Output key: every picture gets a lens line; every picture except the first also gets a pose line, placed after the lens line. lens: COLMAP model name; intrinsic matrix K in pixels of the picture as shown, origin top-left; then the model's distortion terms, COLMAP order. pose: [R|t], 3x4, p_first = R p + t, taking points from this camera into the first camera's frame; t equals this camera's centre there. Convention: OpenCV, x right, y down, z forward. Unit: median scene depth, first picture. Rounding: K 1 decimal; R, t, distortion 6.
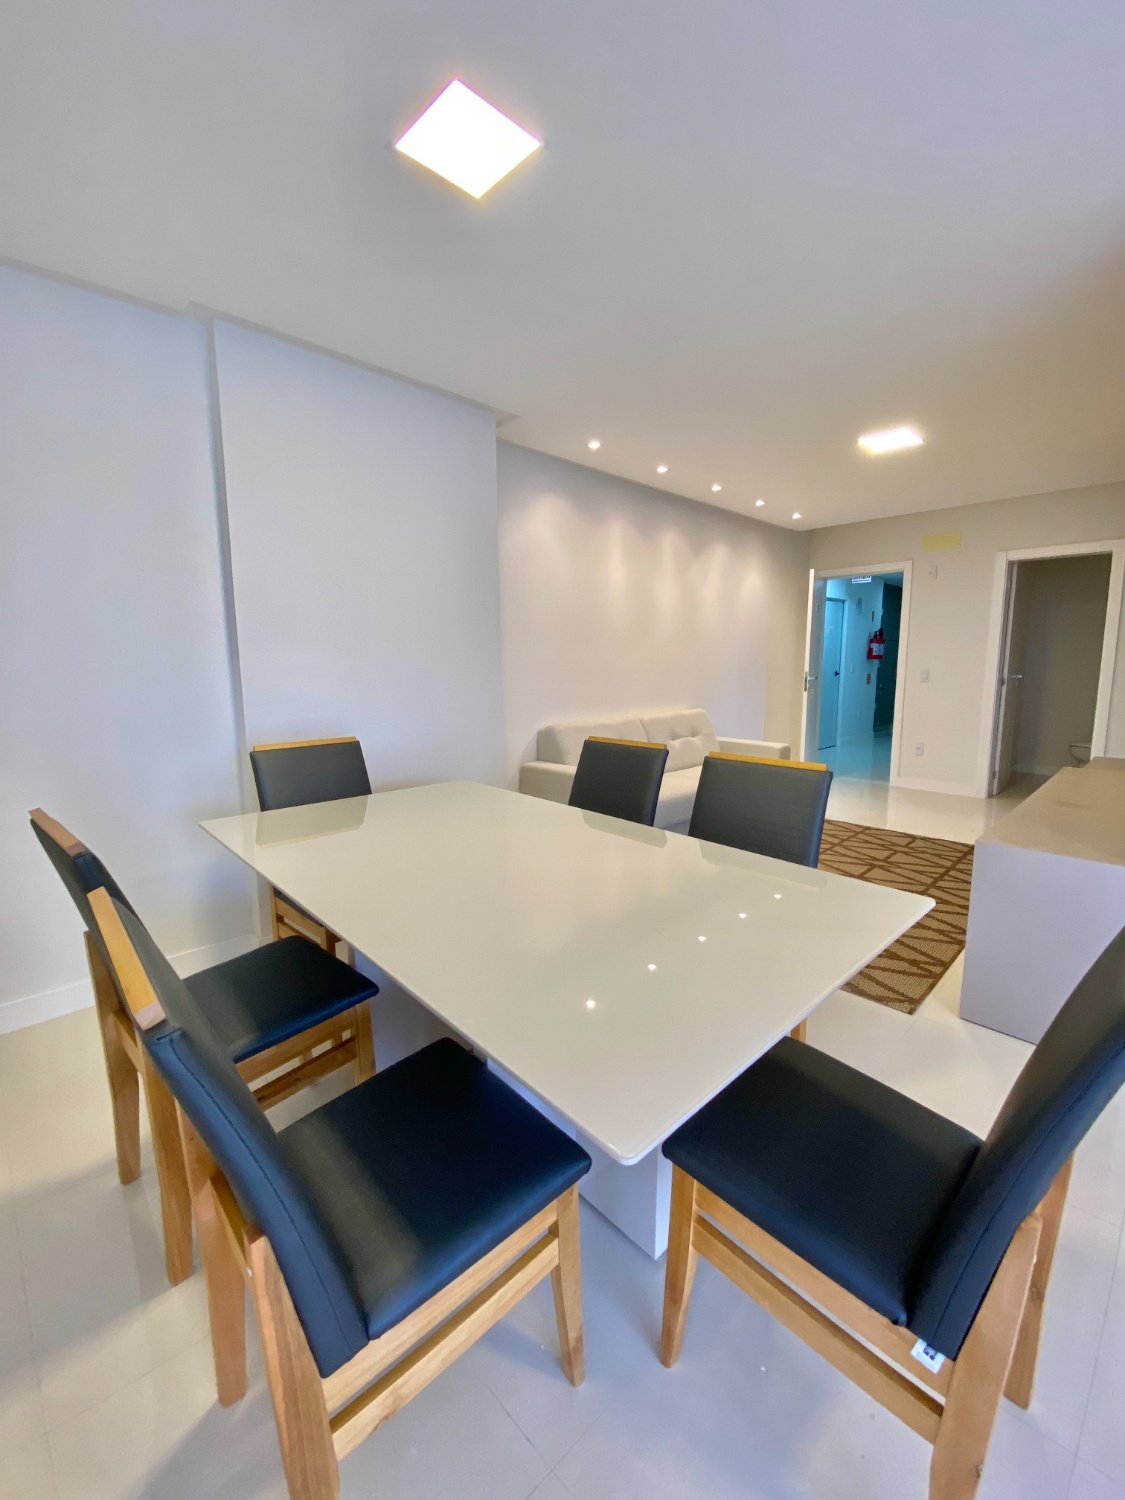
lens RADIAL K [[595.9, 0, 562.6], [0, 595.9, 747.8], [0, 0, 1]] dist [0.001095, -0.000536]
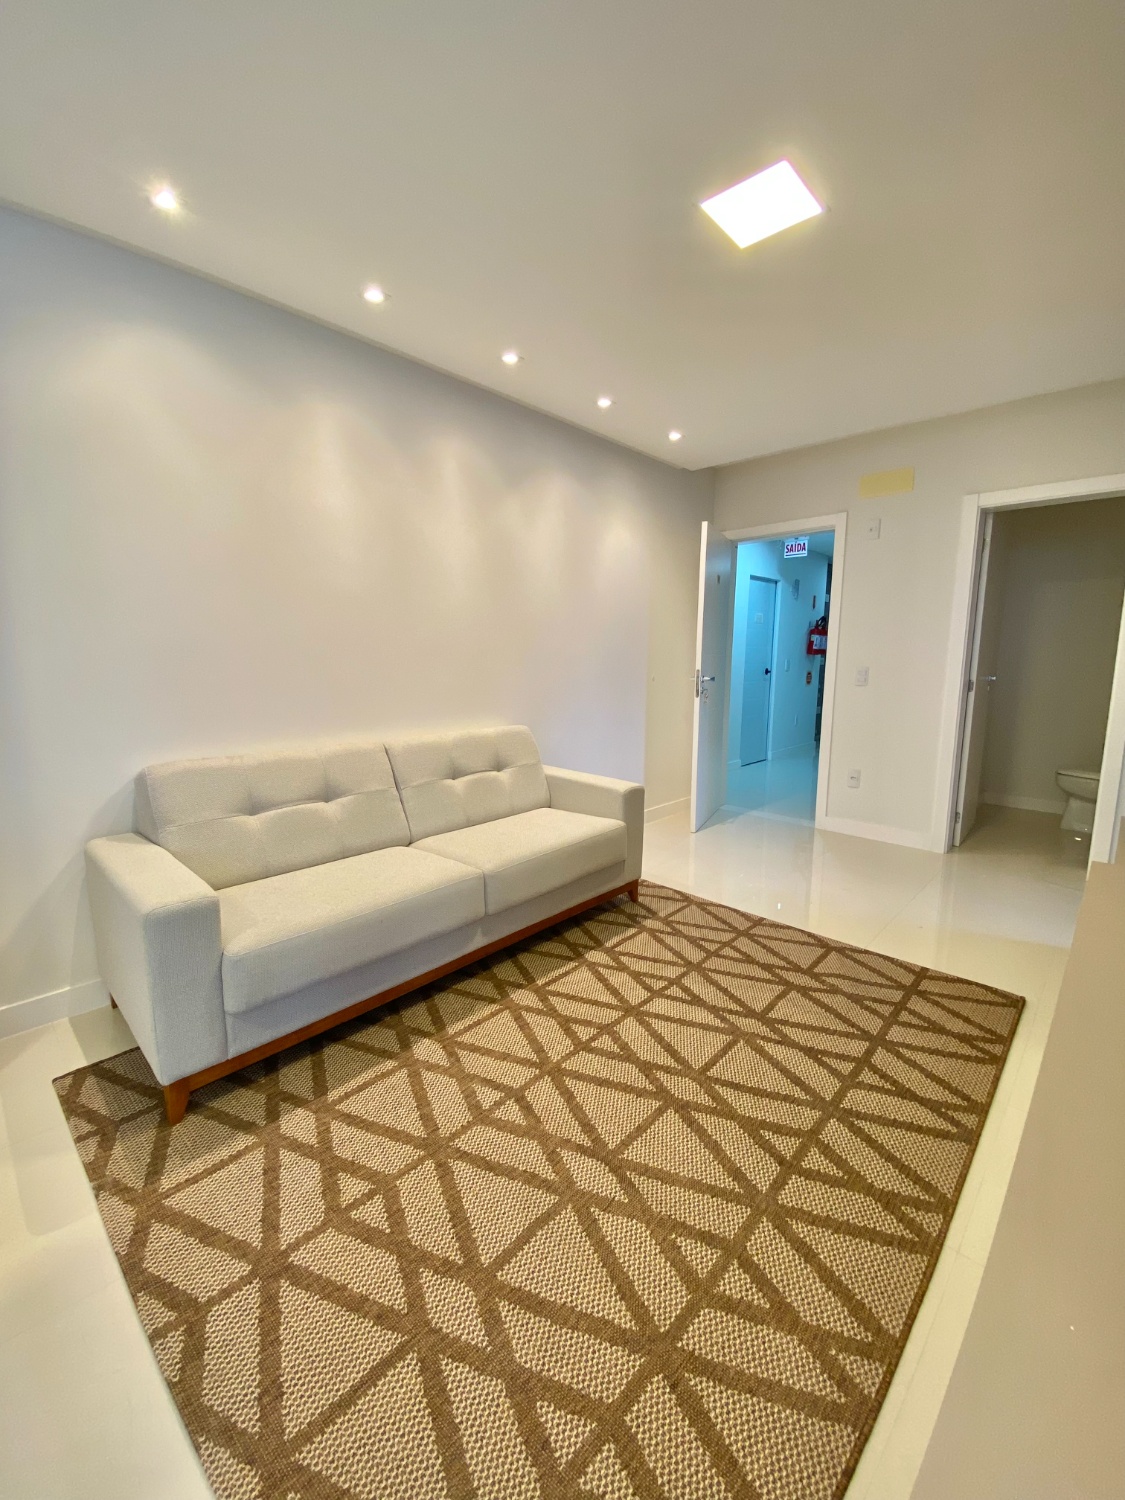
lens RADIAL K [[595.9, 0, 559.8], [0, 595.9, 749.0], [0, 0, 1]] dist [0.001095, -0.000536]
pose [[0.999183, 0.002628, 0.040333, 0.245381], [-0.003046, 0.999942, 0.010318, -0.045622], [-0.040303, -0.010432, 0.999133, 0.342027]]
